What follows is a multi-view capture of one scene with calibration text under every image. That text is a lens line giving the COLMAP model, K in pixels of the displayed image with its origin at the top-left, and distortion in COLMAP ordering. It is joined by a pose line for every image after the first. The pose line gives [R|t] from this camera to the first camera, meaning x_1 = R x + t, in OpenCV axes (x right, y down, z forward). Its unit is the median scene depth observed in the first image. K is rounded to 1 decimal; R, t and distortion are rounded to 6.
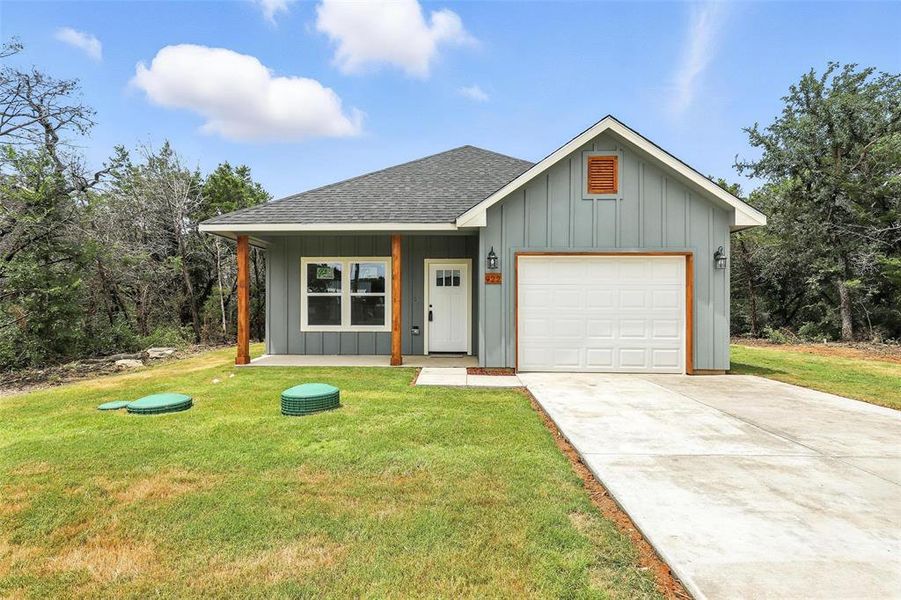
lens RADIAL K [[415.1, 0, 450.7], [0, 415.1, 299.9], [0, 0, 1]] dist [0.000428, 0.000989]
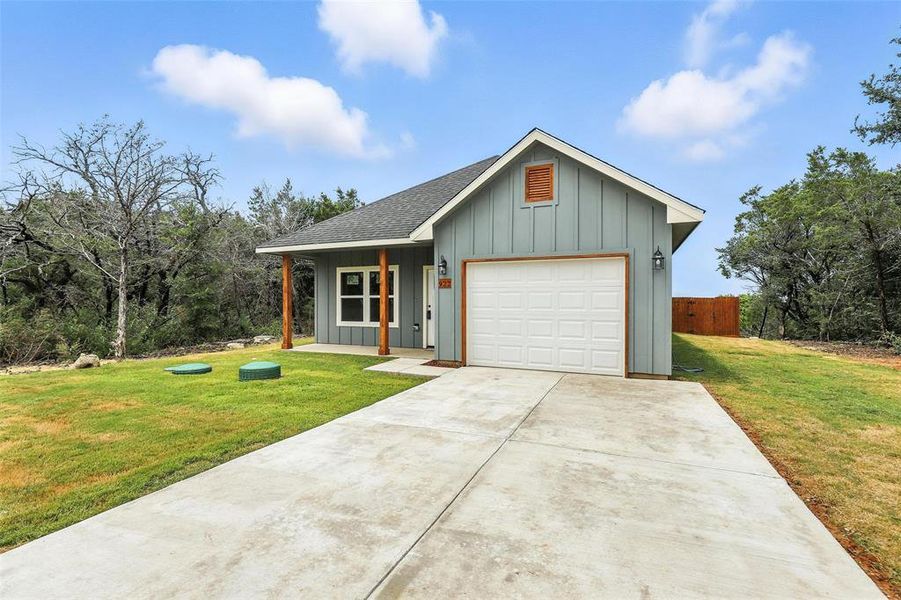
lens RADIAL K [[415.1, 0, 449.4], [0, 415.1, 302.2], [0, 0, 1]] dist [0.000428, 0.000989]
pose [[0.929222, -0.000418, -0.369521, 0.536702], [0.004815, 0.999928, 0.010977, -0.011453], [0.369489, -0.011980, 0.929158, -0.067316]]
